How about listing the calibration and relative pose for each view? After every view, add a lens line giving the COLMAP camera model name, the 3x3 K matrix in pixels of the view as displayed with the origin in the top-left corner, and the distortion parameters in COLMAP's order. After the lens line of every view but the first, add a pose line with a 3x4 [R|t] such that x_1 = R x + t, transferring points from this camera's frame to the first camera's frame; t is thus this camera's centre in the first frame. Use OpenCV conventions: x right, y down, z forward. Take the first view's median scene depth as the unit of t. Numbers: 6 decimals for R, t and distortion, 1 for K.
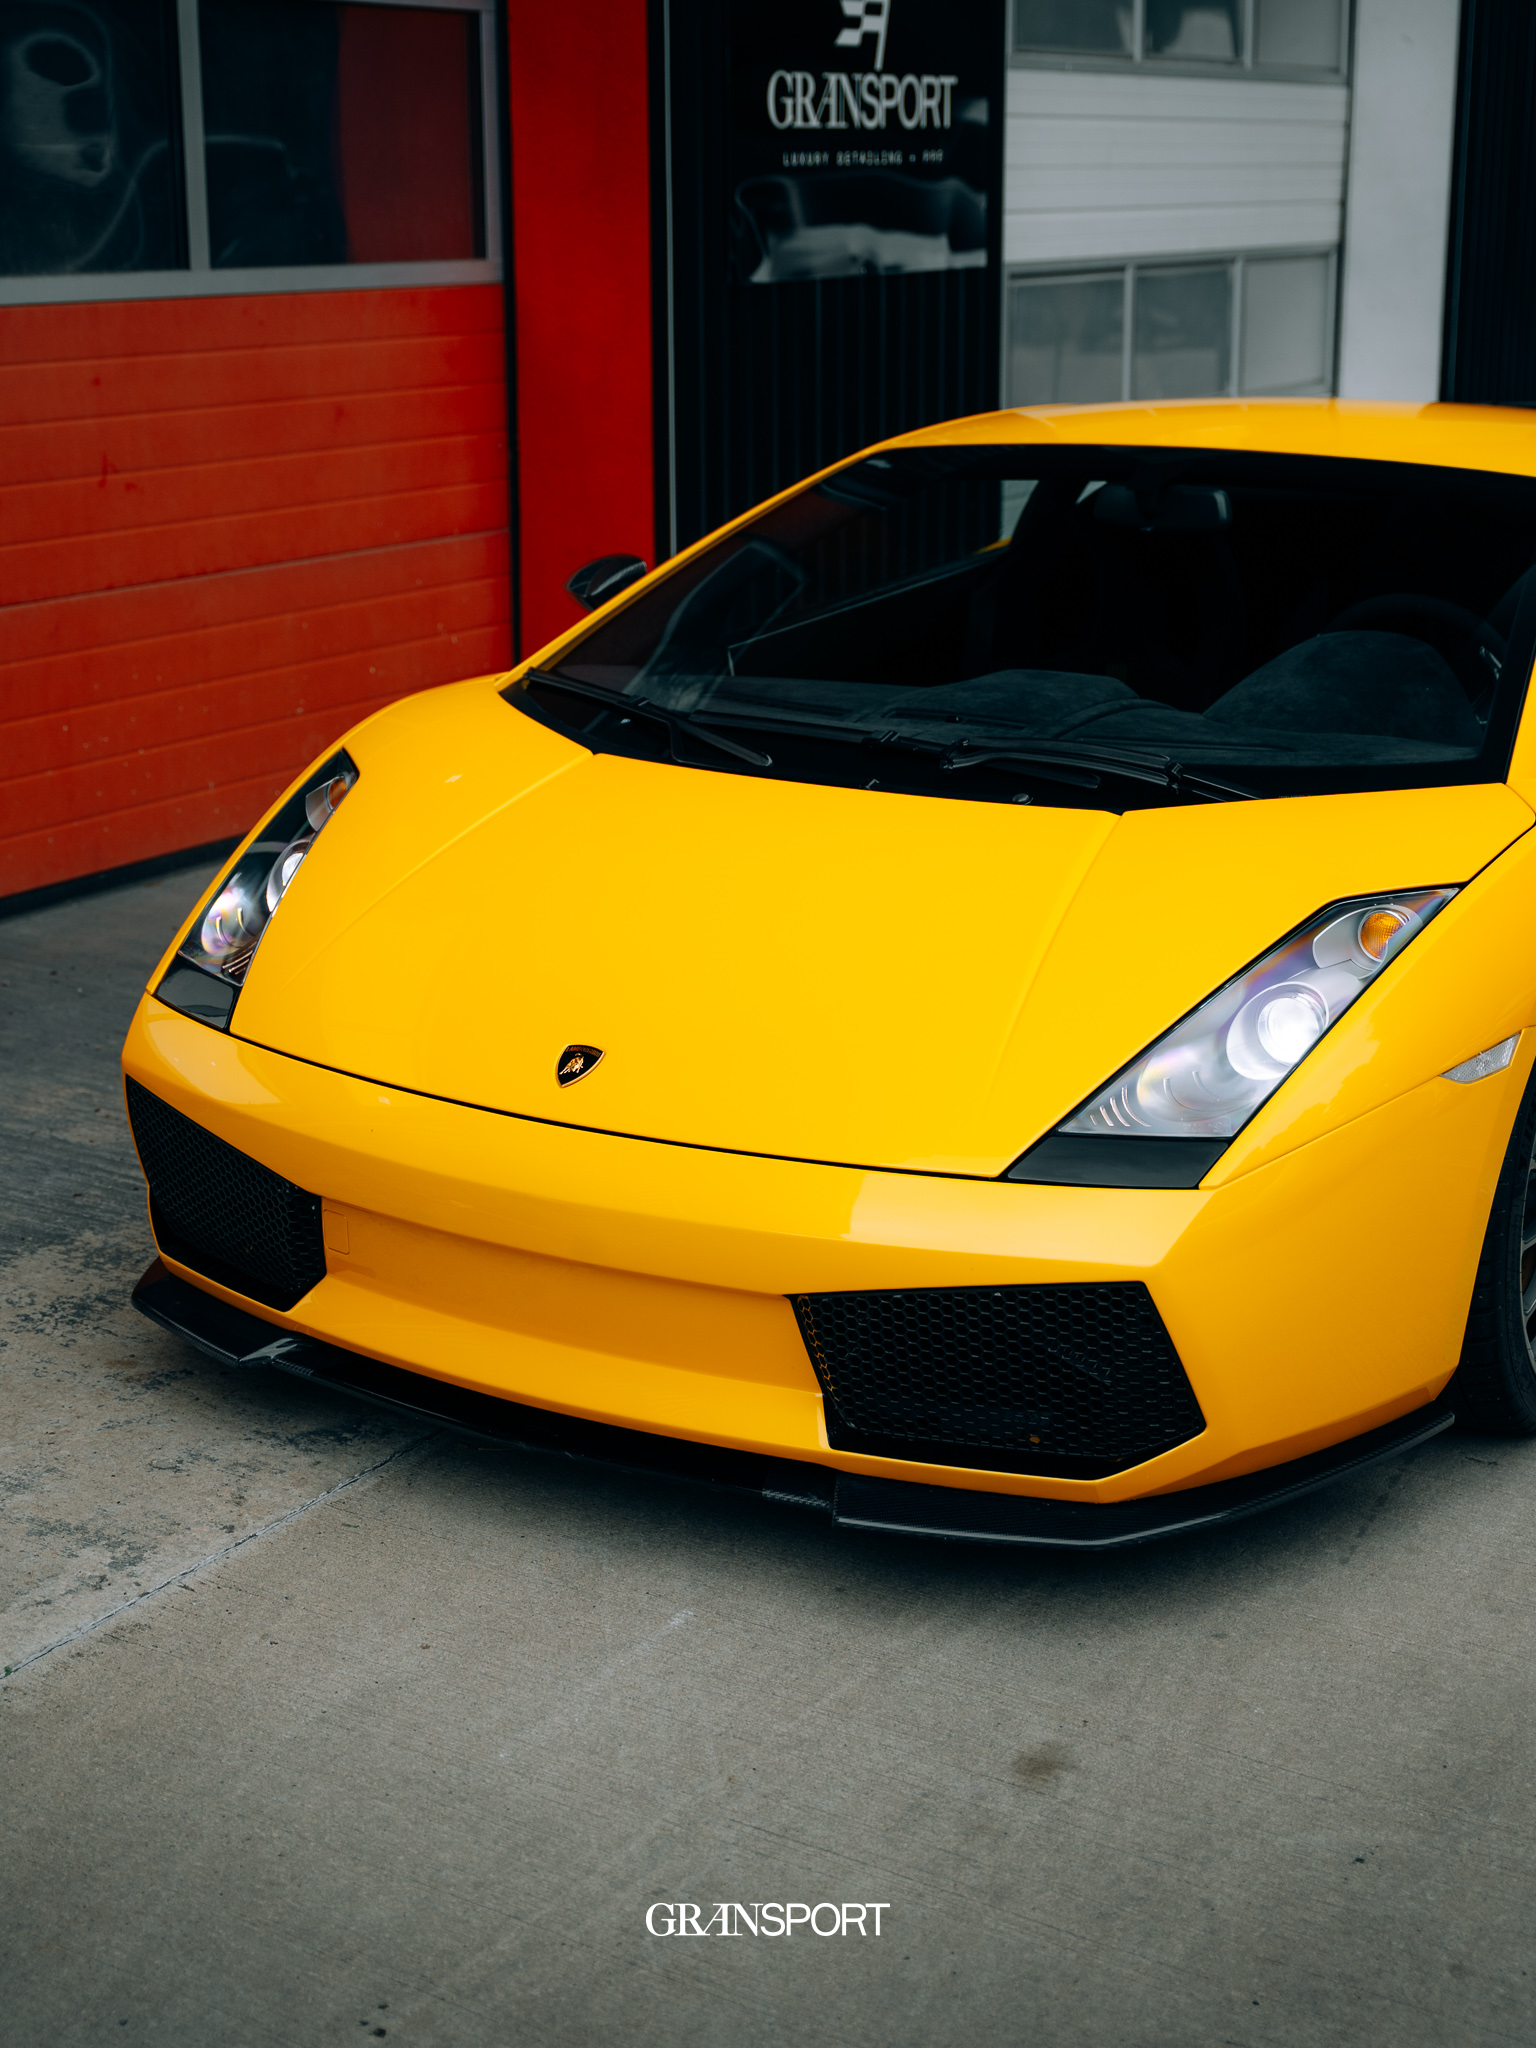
lens RADIAL K [[3107.7, 0, 722.1], [0, 3107.7, 1013.9], [0, 0, 1]] dist [0.006998, 0.021376]
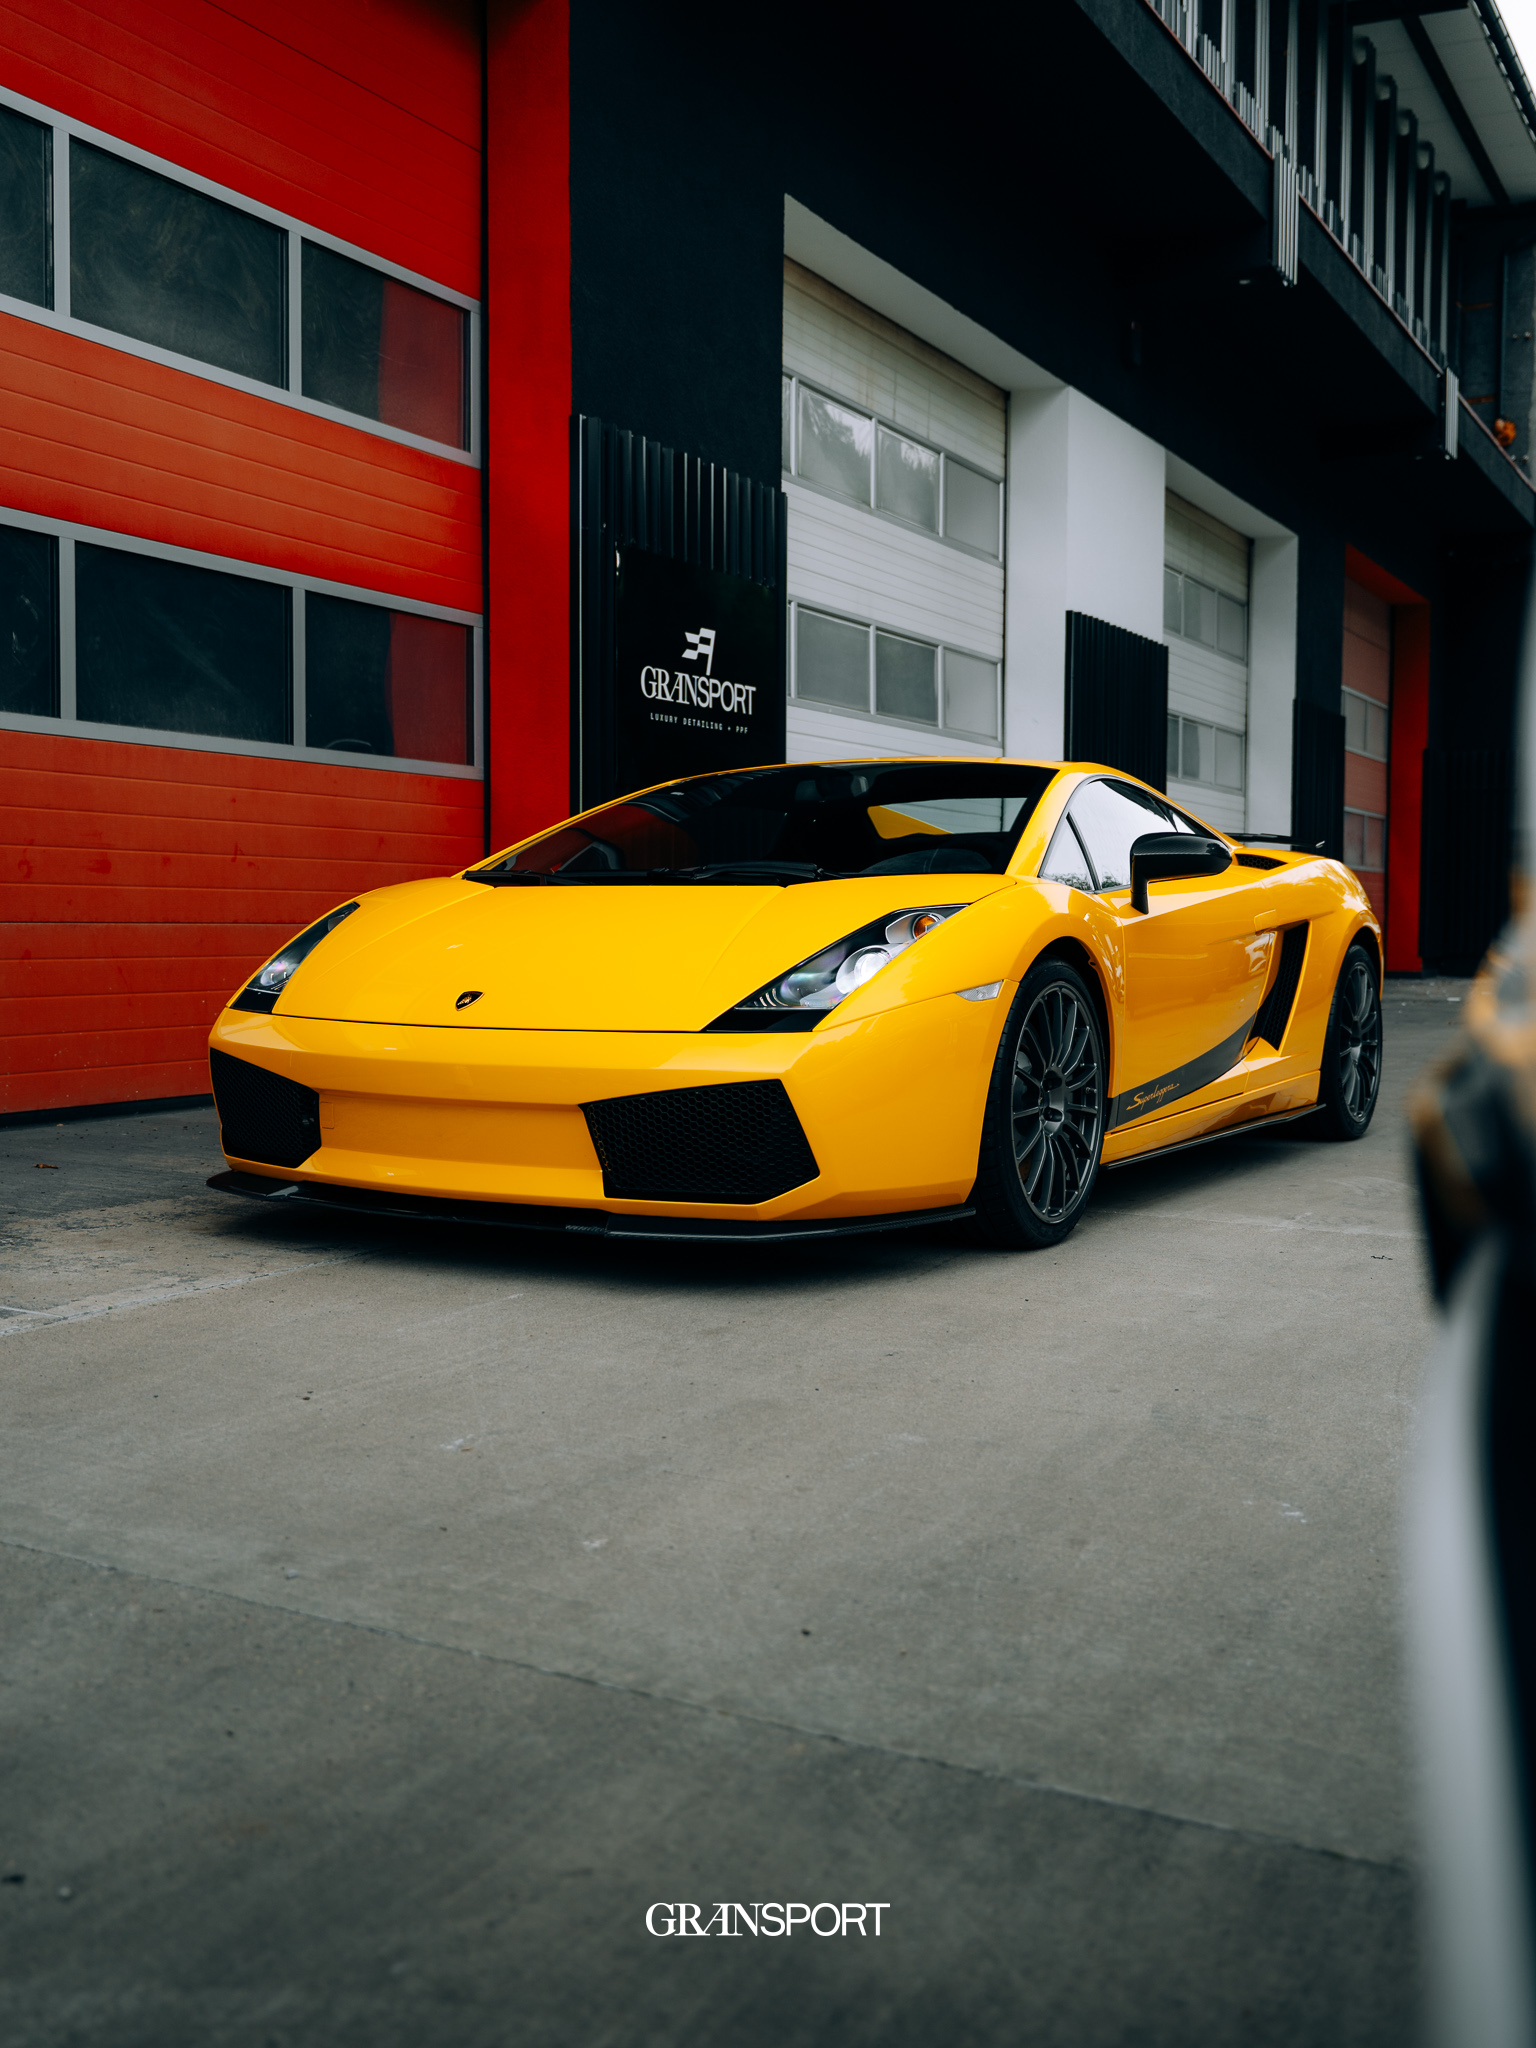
lens RADIAL K [[2001.8, 0, 768.0], [0, 2001.8, 1024.0], [0, 0, 1]] dist [-0.008549, -0.014013]
pose [[0.998627, 0.009115, 0.051585, 0.052095], [0.001802, 0.978186, -0.207721, 0.215316], [-0.052353, 0.207529, 0.976827, -0.082064]]
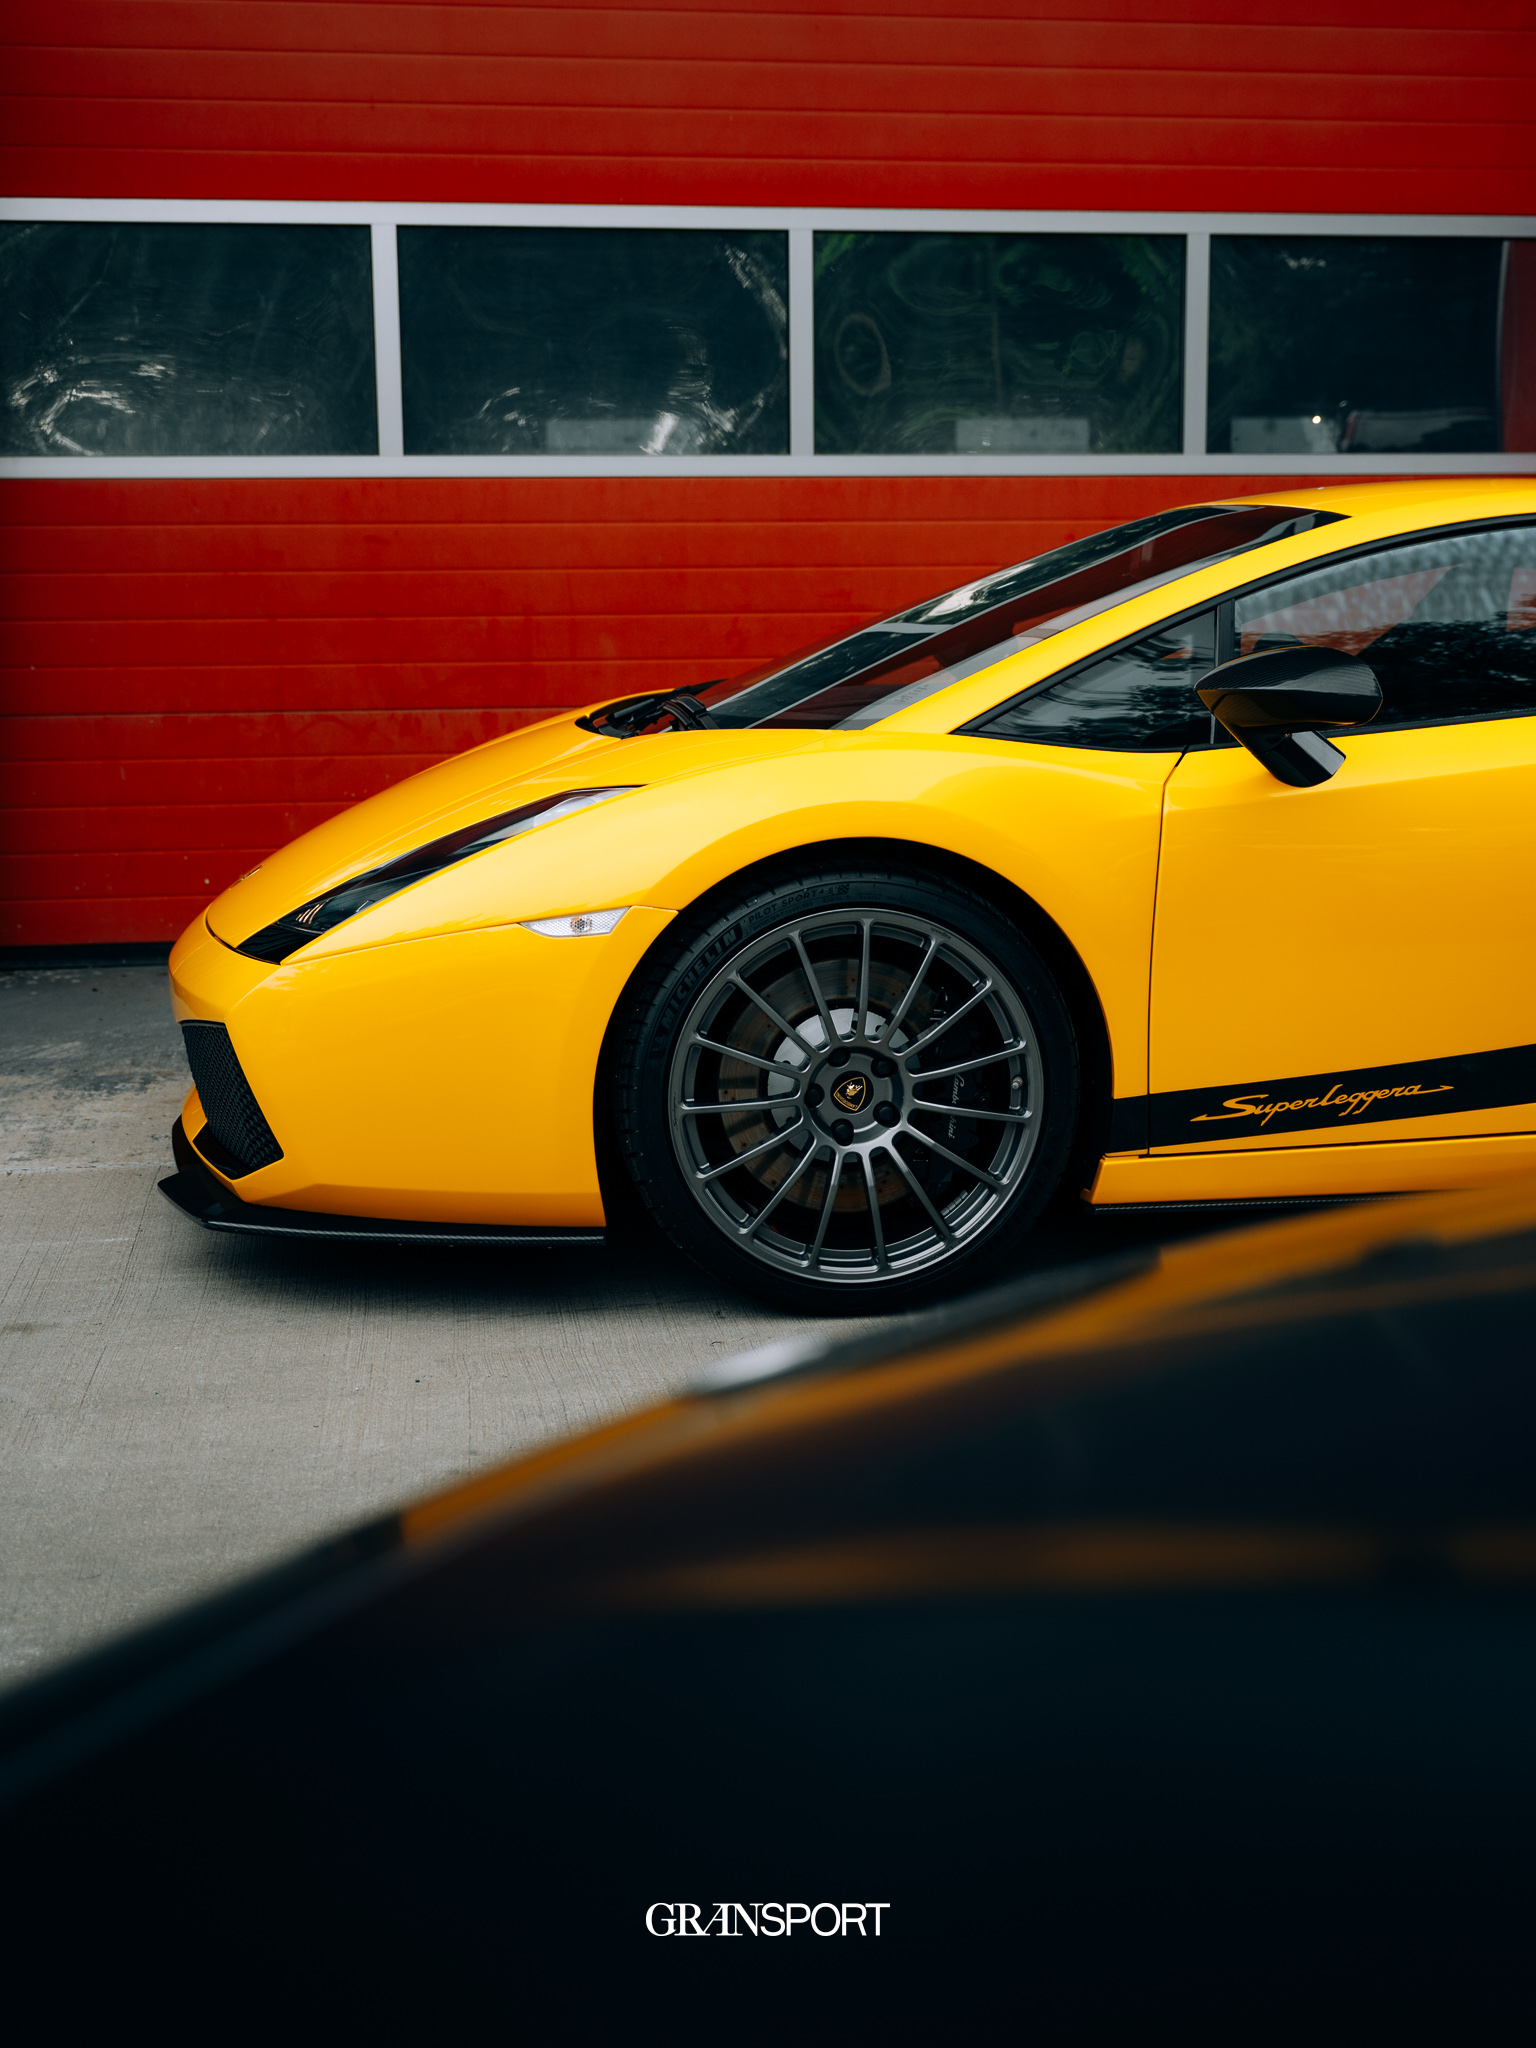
lens RADIAL K [[2602.2, 0, 761.2], [0, 2602.2, 1050.4], [0, 0, 1]] dist [-0.008619, 0.008398]
pose [[0.656736, 0.132226, -0.742438, 0.826355], [-0.187748, 0.982177, 0.008847, 0.032671], [0.730376, 0.133581, 0.669856, 0.312503]]
